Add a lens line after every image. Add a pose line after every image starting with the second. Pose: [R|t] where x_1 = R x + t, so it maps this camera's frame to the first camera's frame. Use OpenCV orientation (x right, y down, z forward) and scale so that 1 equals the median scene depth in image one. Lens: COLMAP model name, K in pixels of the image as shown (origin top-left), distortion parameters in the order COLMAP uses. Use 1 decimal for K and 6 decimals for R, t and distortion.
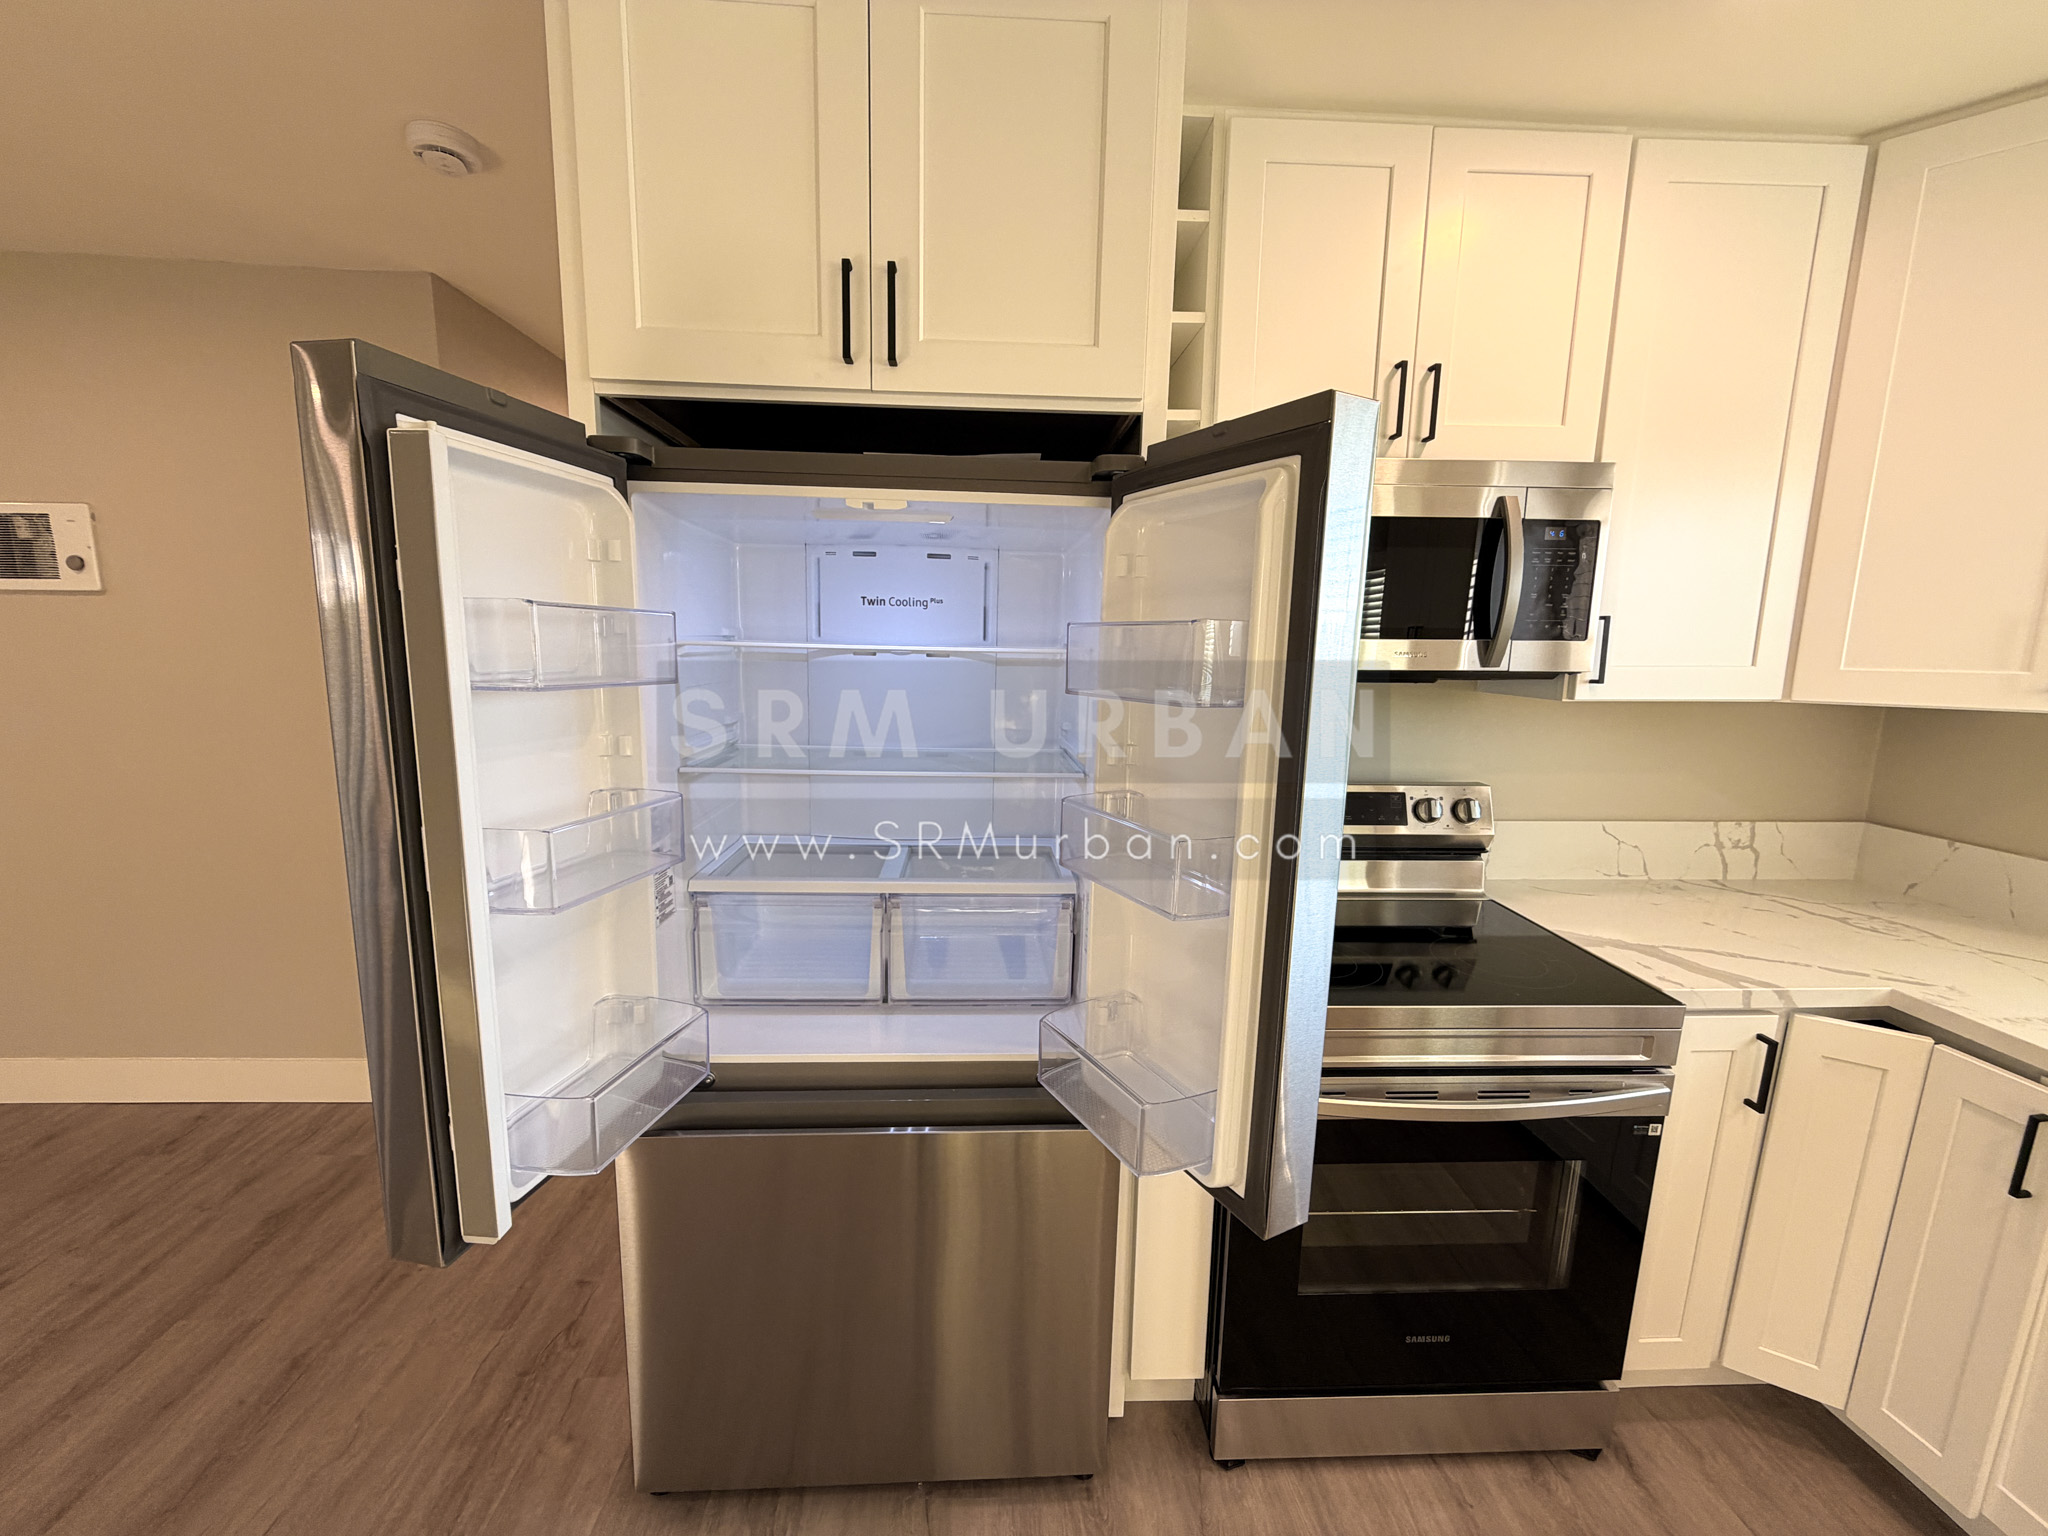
lens RADIAL K [[814.5, 0, 1013.0], [0, 814.5, 771.5], [0, 0, 1]] dist [-0.002645, 0.000705]
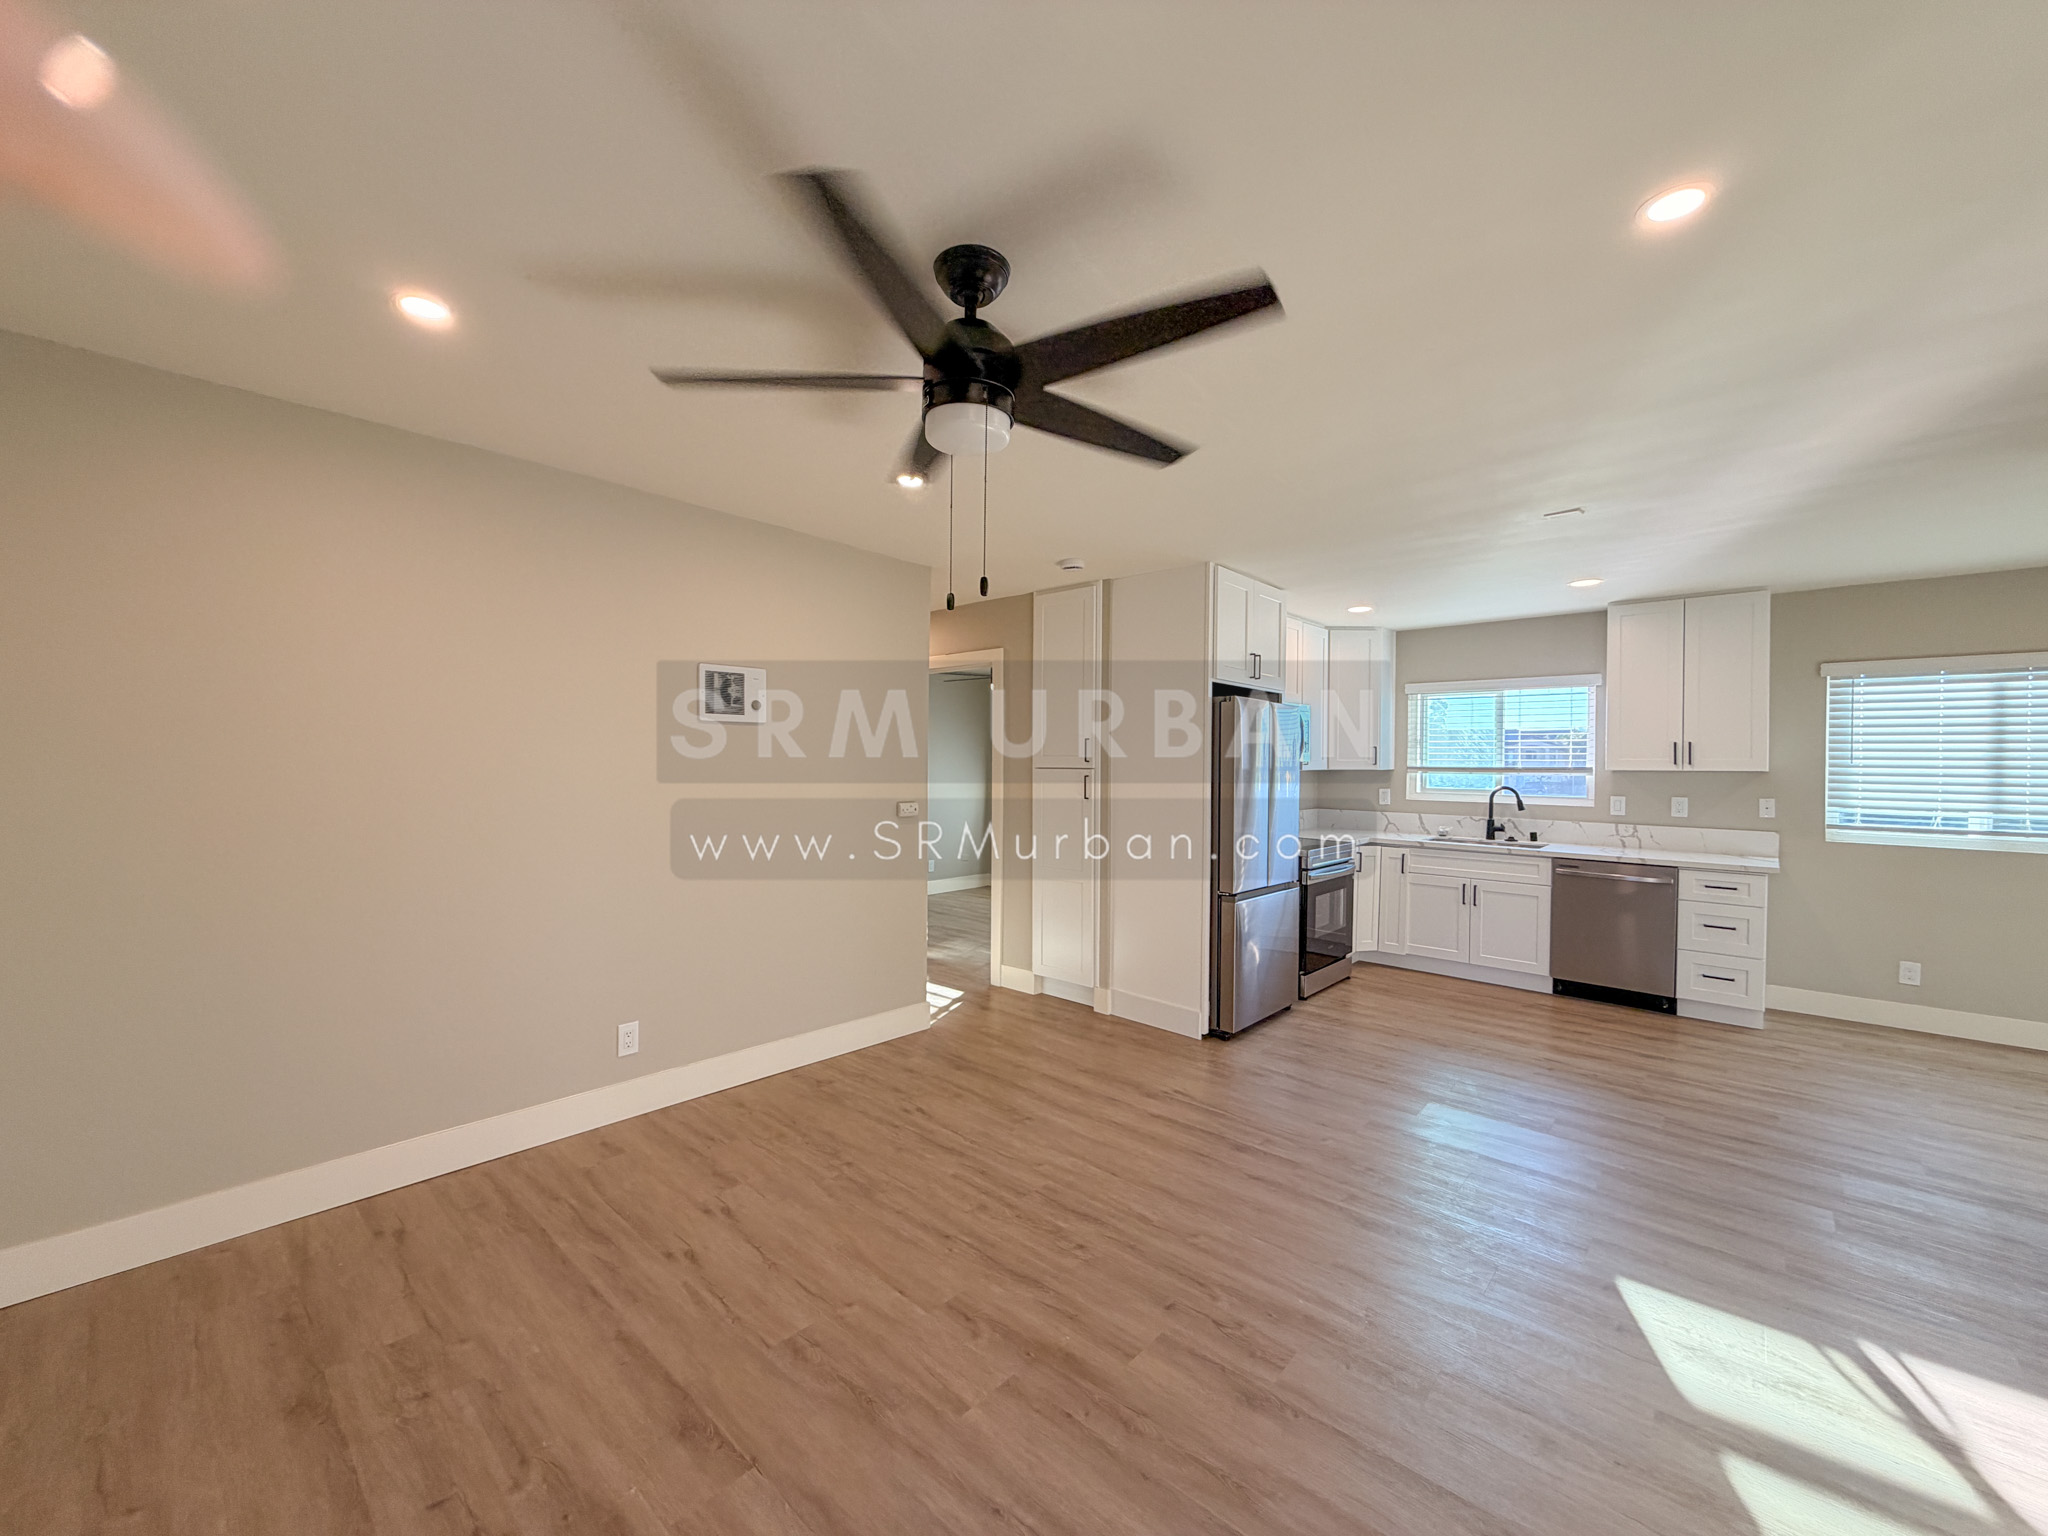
lens RADIAL K [[814.5, 0, 1014.3], [0, 814.5, 769.4], [0, 0, 1]] dist [-0.002645, 0.000705]
pose [[0.709079, -0.013527, 0.704999, -2.893438], [0.120001, 0.987546, -0.101747, 0.126024], [-0.694843, 0.156747, 0.701871, -0.641384]]
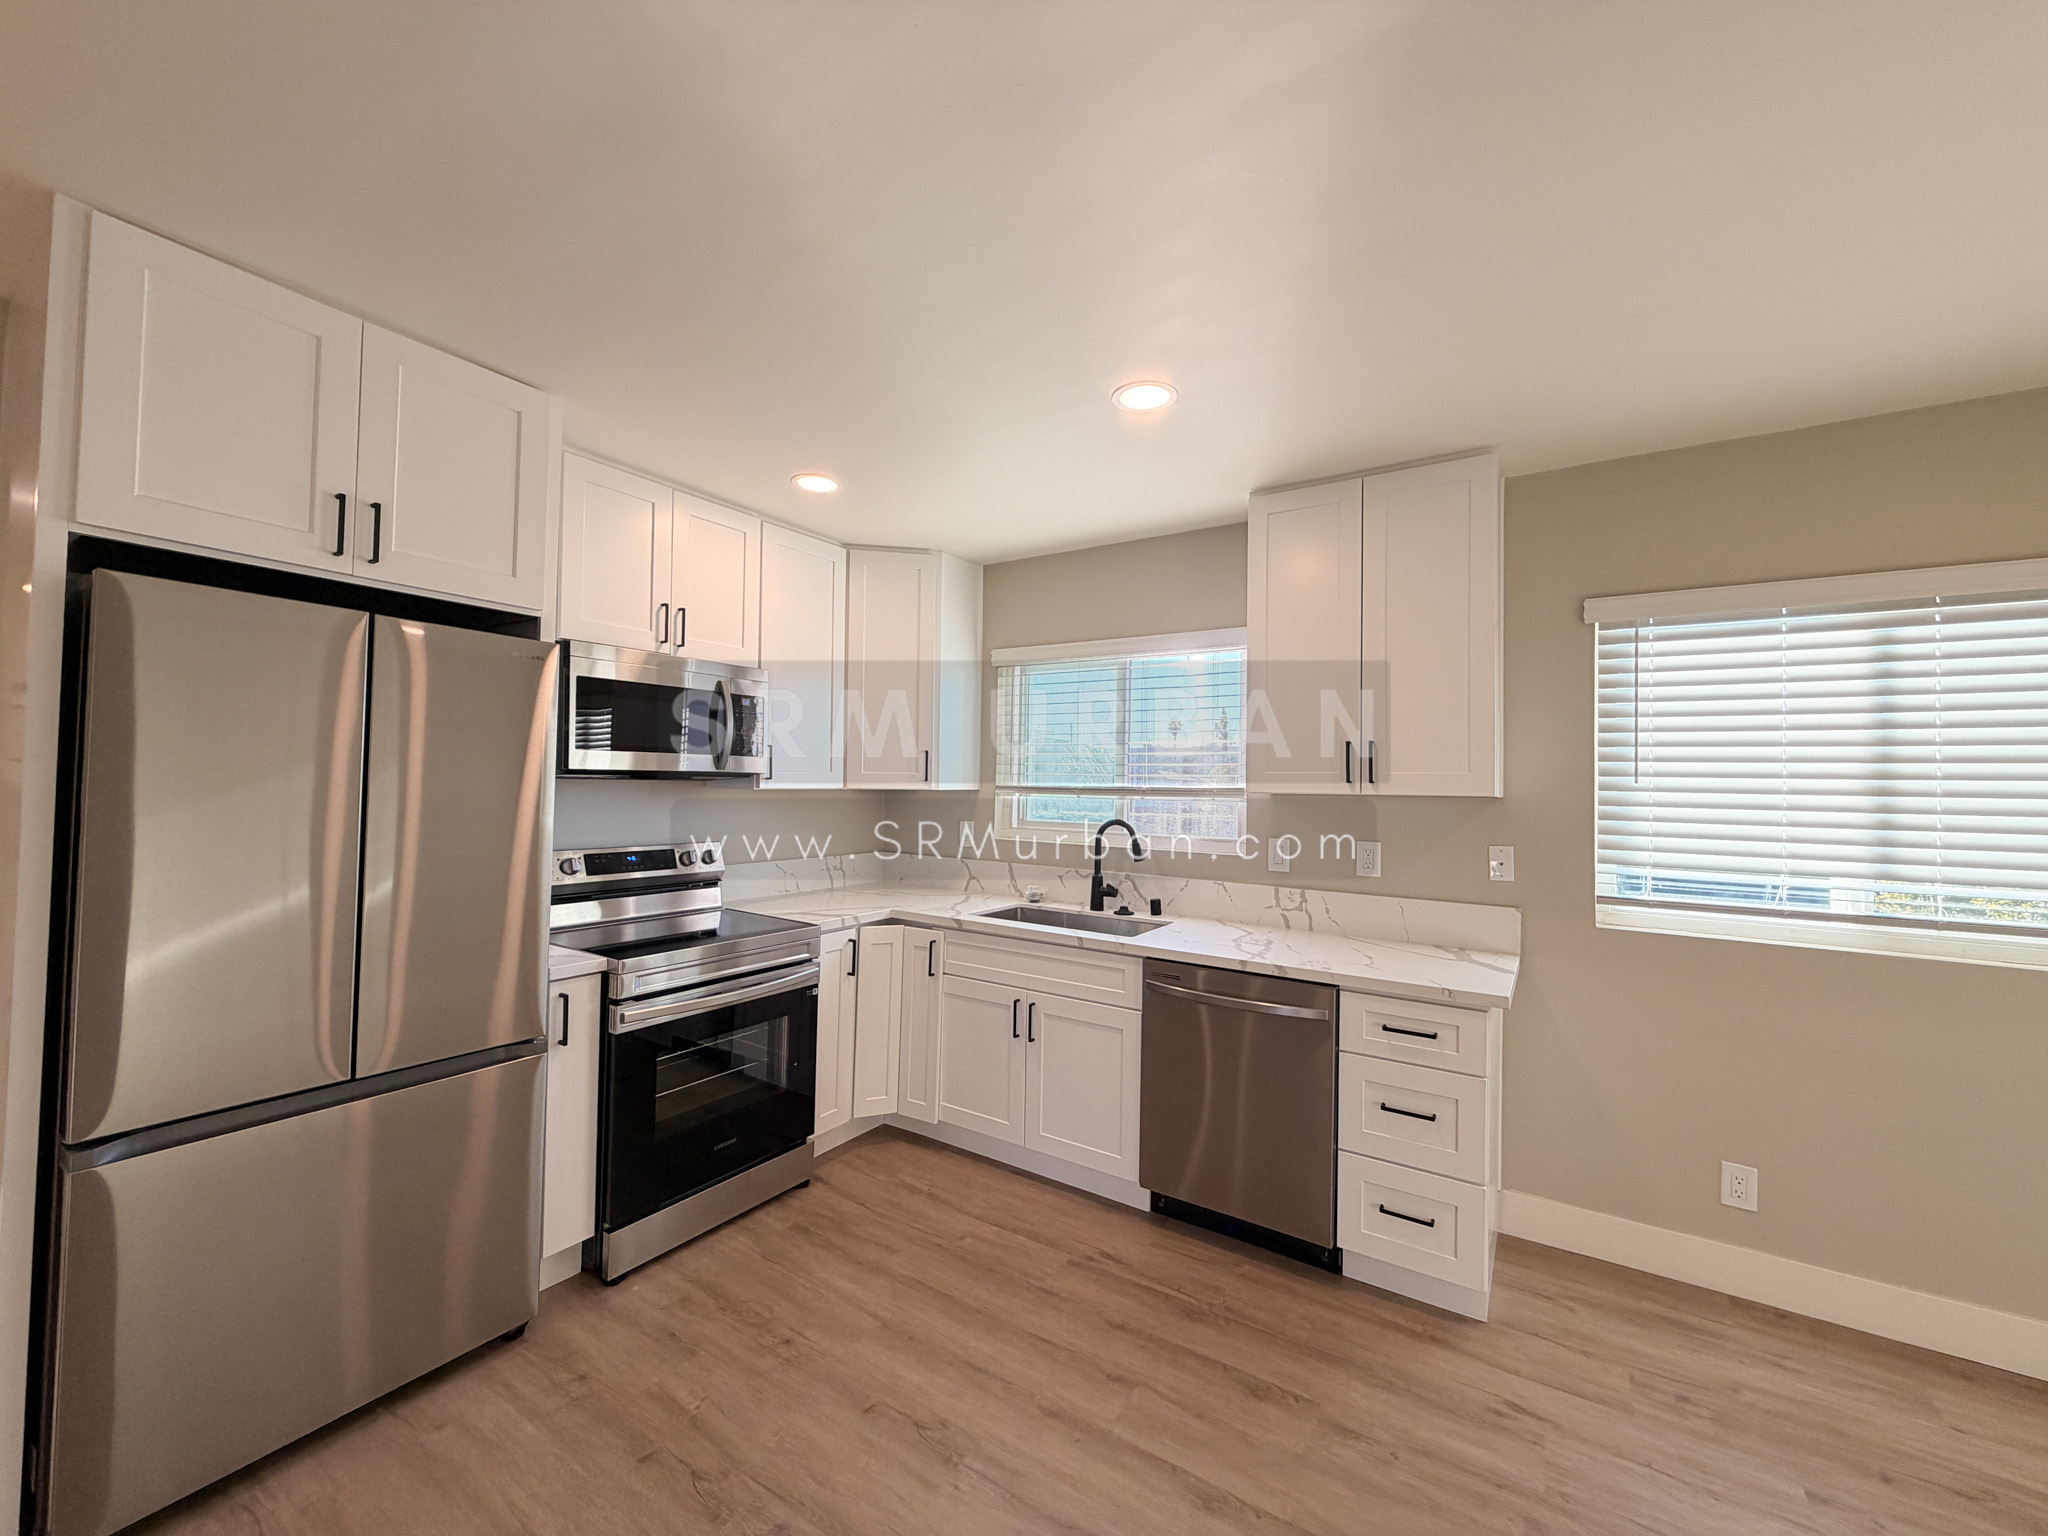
lens RADIAL K [[814.5, 0, 1016.5], [0, 814.5, 767.5], [0, 0, 1]] dist [-0.002645, 0.000705]
pose [[0.588157, 0.015424, 0.808600, -0.543551], [0.125152, 0.986038, -0.109842, 0.162989], [-0.799005, 0.165802, 0.578015, -0.642171]]
